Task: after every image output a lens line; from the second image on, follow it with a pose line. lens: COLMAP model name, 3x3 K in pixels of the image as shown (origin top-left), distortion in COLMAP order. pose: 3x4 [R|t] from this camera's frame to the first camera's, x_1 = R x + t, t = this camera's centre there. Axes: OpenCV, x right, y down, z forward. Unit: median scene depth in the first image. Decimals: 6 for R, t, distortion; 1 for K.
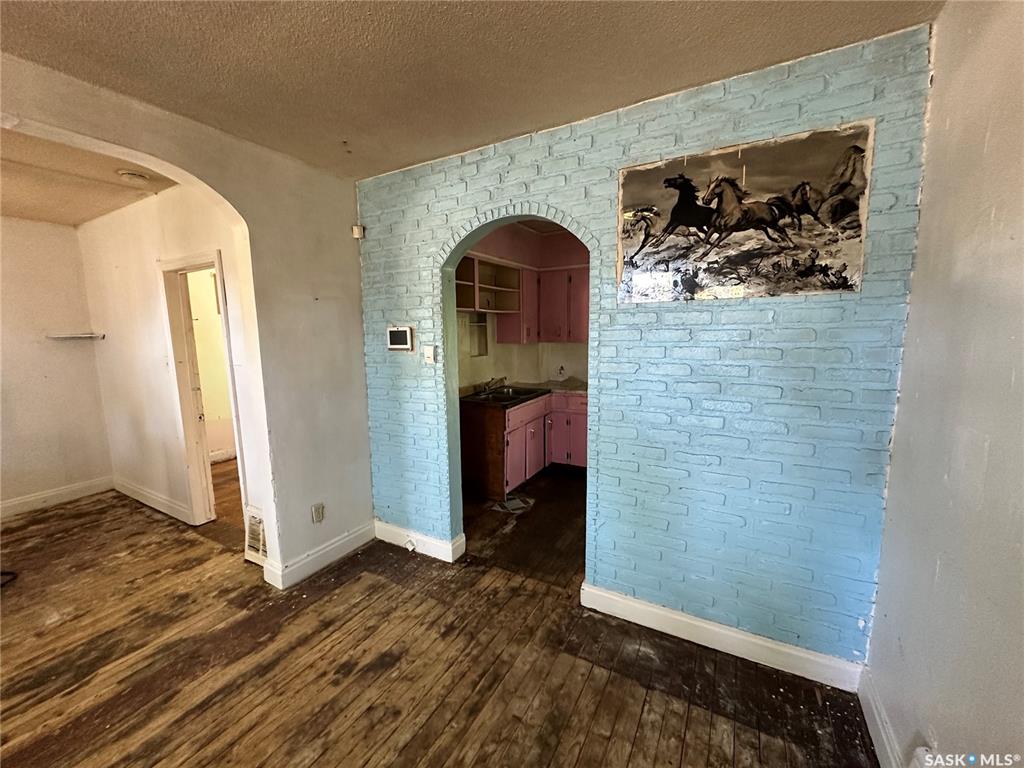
lens RADIAL K [[408.4, 0, 509.1], [0, 408.4, 383.0], [0, 0, 1]] dist [-0.004692, 0.000210]
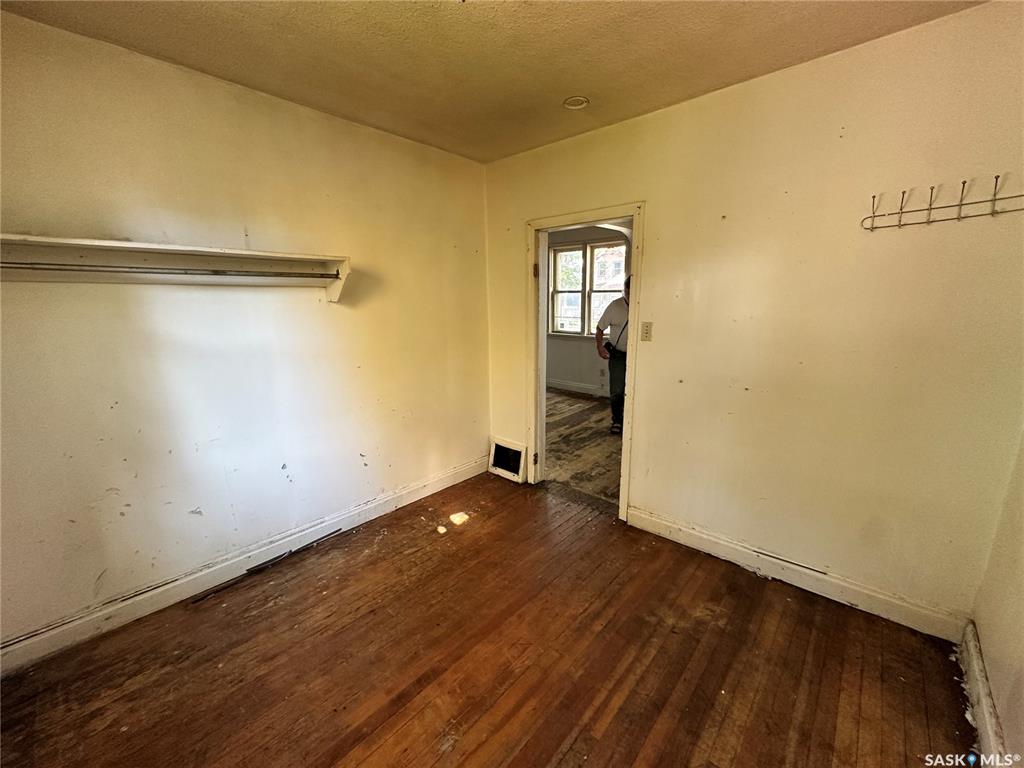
lens RADIAL K [[408.4, 0, 511.8], [0, 408.4, 383.2], [0, 0, 1]] dist [-0.004692, 0.000210]
pose [[-0.976514, -0.017241, 0.214763, -1.018301], [0.053559, 0.946079, 0.319477, -0.312701], [-0.208691, 0.323477, -0.922936, 2.597035]]
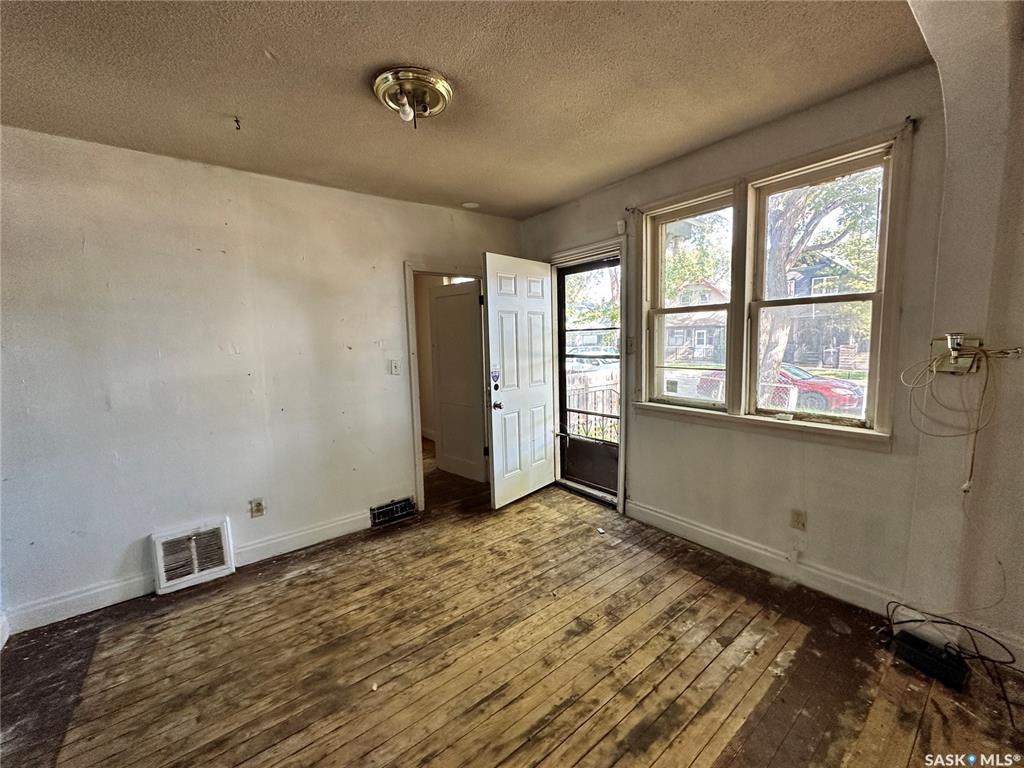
lens RADIAL K [[408.4, 0, 514.2], [0, 408.4, 385.4], [0, 0, 1]] dist [-0.004692, 0.000210]
pose [[-0.927122, 0.000251, 0.374760, -0.749149], [0.089229, 0.971389, 0.220093, -0.077291], [-0.363983, 0.237493, -0.900618, 1.004165]]
